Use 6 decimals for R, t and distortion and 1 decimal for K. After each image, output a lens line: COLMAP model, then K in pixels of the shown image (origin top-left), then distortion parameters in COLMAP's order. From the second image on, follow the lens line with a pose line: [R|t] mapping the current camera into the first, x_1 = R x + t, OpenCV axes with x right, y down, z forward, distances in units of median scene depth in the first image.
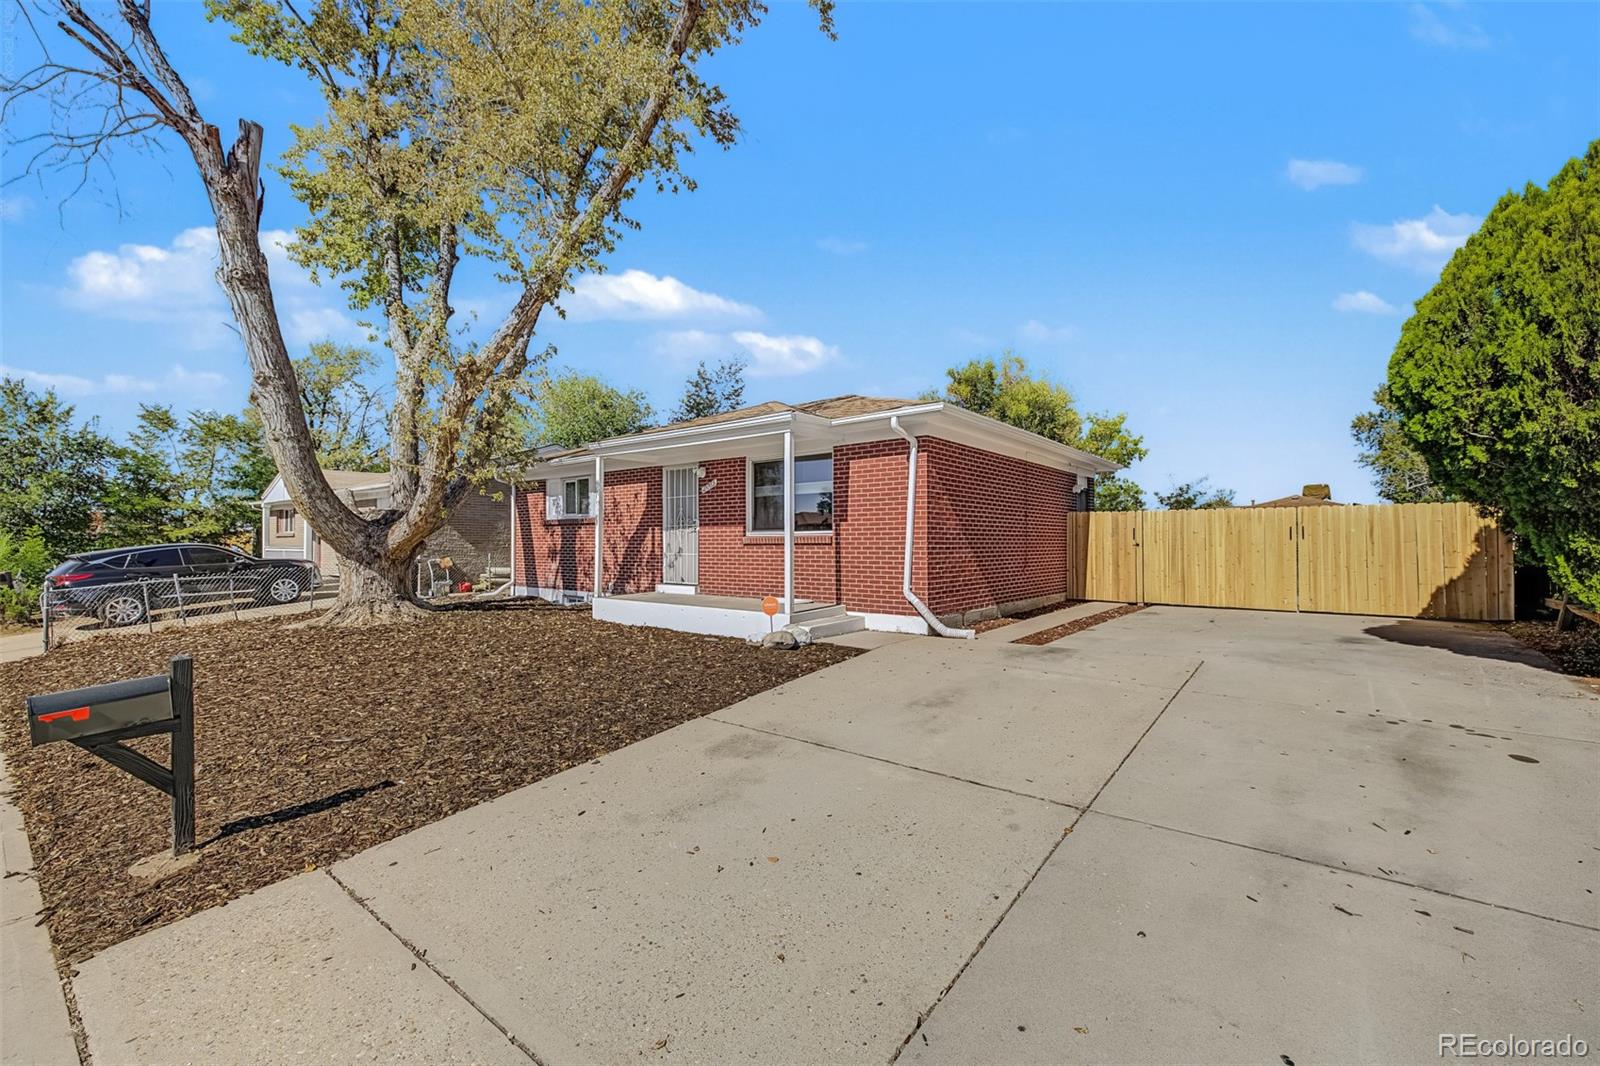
lens RADIAL K [[686.2, 0, 792.5], [0, 686.2, 535.8], [0, 0, 1]] dist [0.008374, -0.002039]
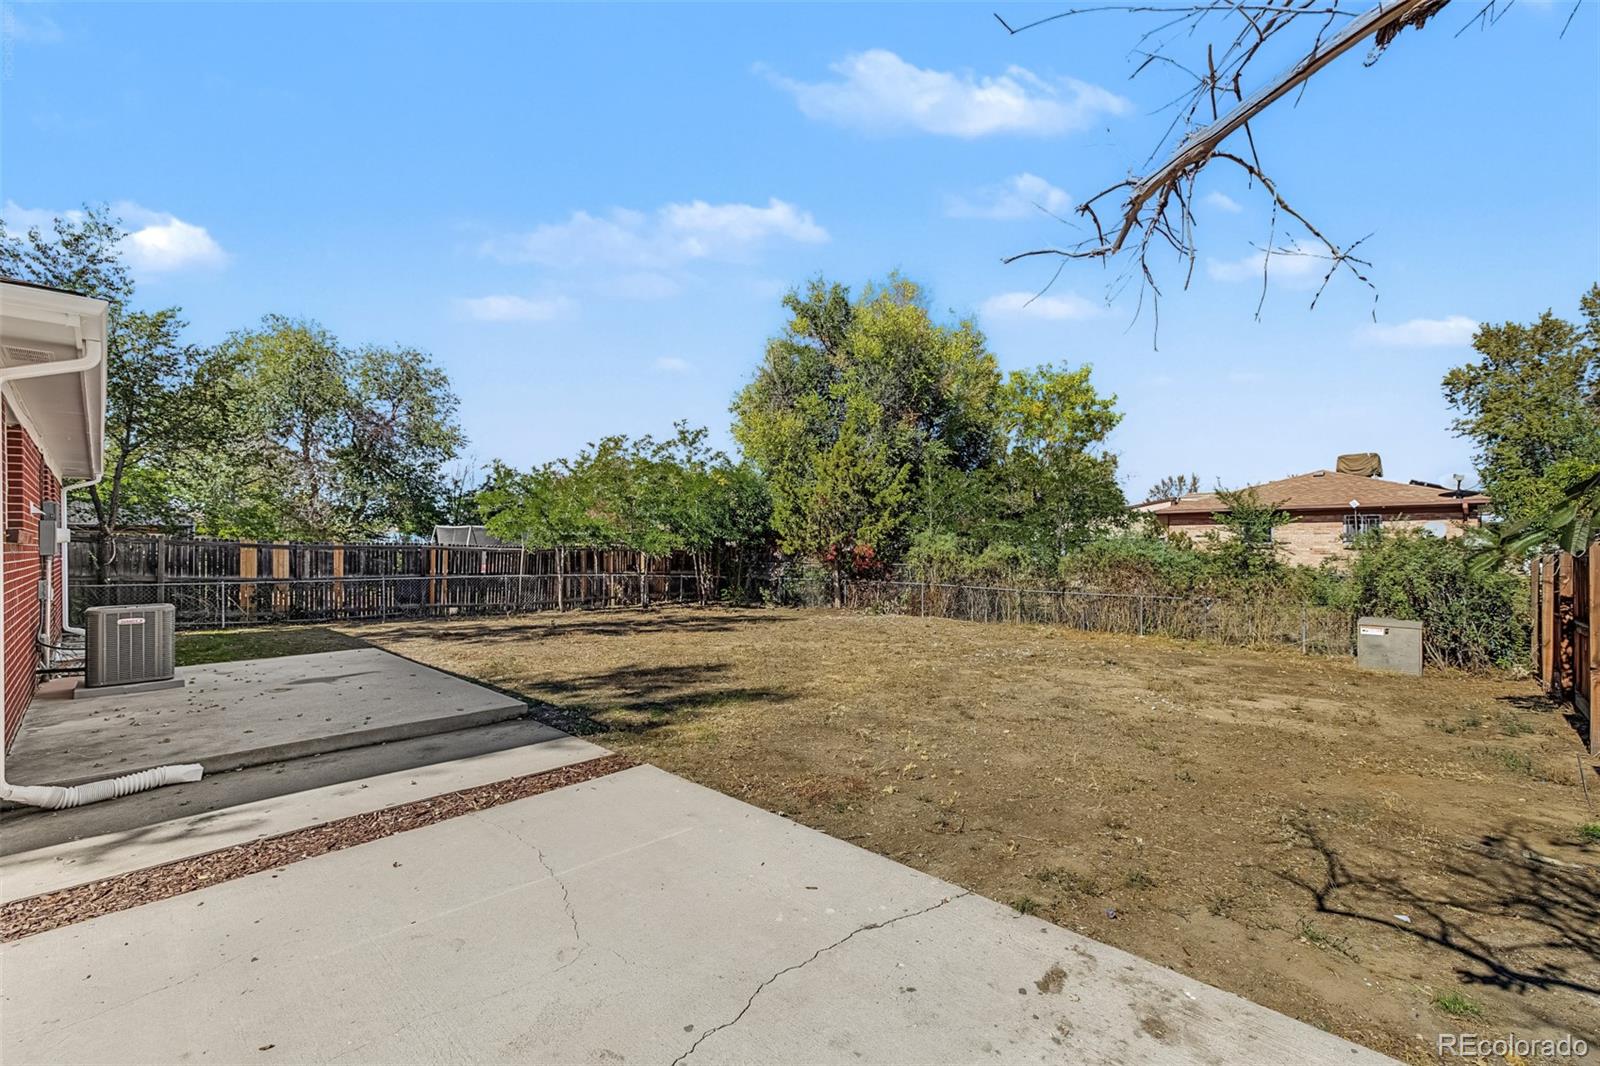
lens RADIAL K [[686.2, 0, 796.8], [0, 686.2, 535.8], [0, 0, 1]] dist [0.008374, -0.002039]
pose [[0.995800, -0.009772, -0.091036, 1.274859], [0.010248, 0.999936, 0.004767, -0.027380], [0.090984, -0.005680, 0.995836, 1.340103]]
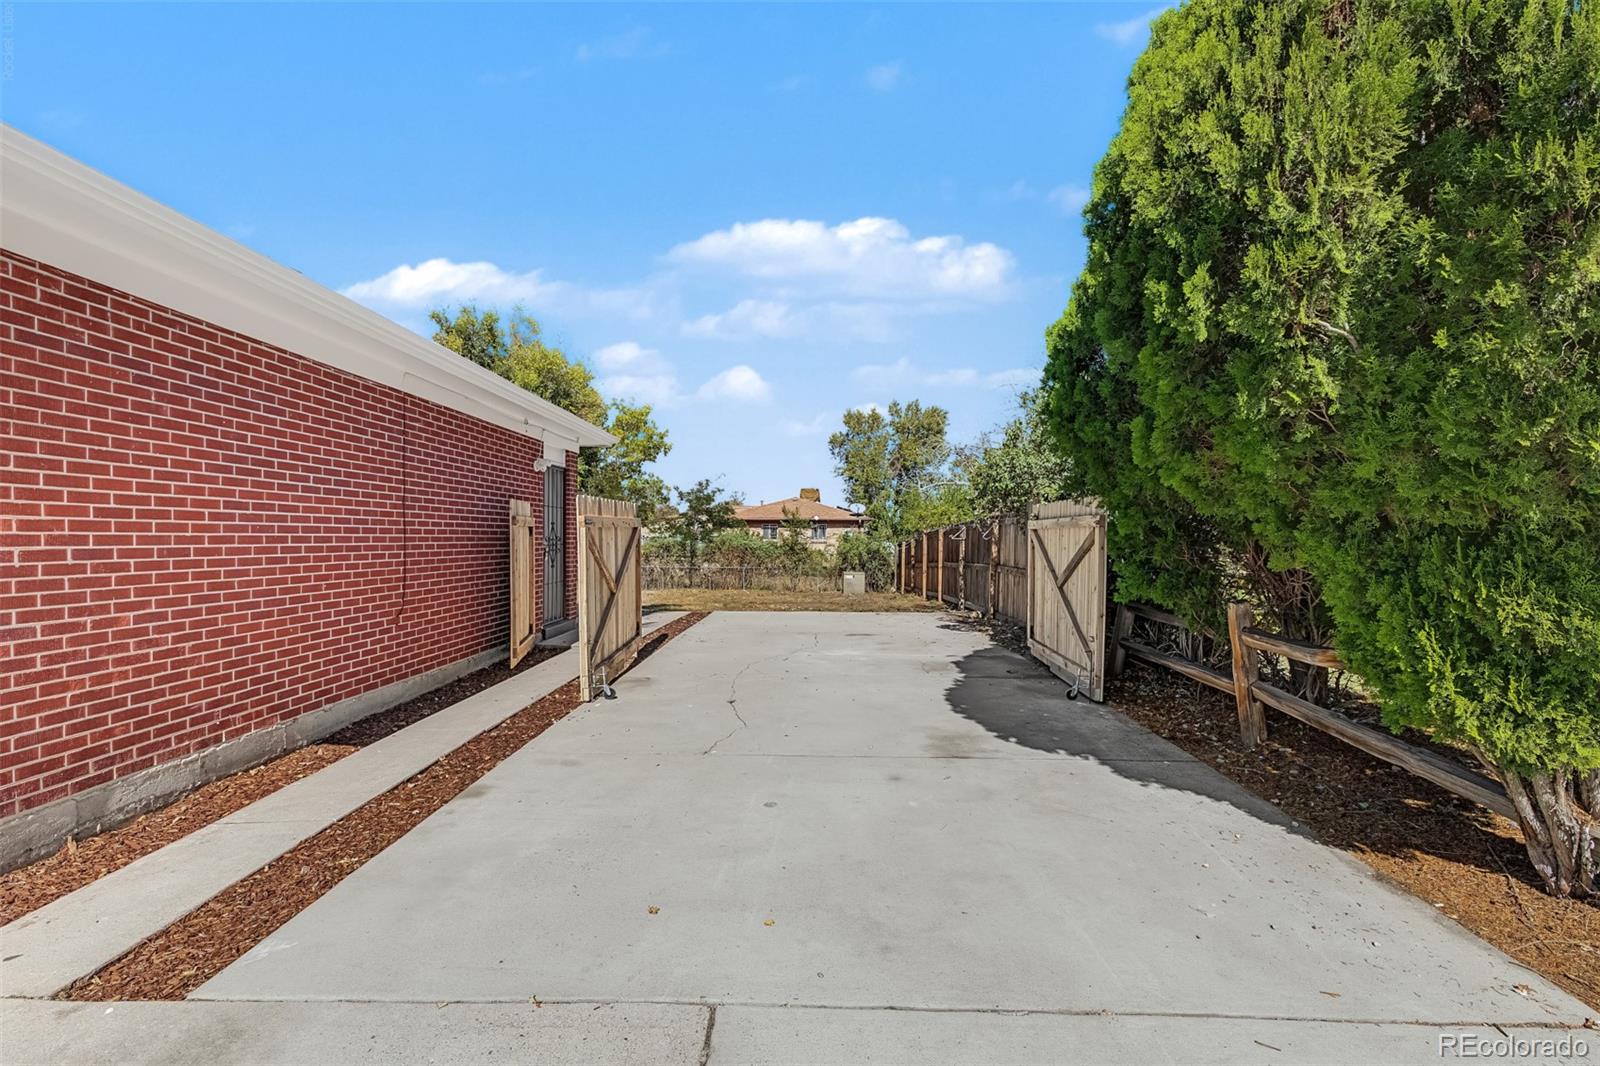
lens RADIAL K [[686.2, 0, 810.6], [0, 686.2, 540.9], [0, 0, 1]] dist [0.008374, -0.002039]
pose [[0.784926, 0.001562, 0.619588, 0.359687], [-0.012093, 0.999845, 0.012800, -0.018866], [-0.619472, -0.017540, 0.784823, 0.601560]]
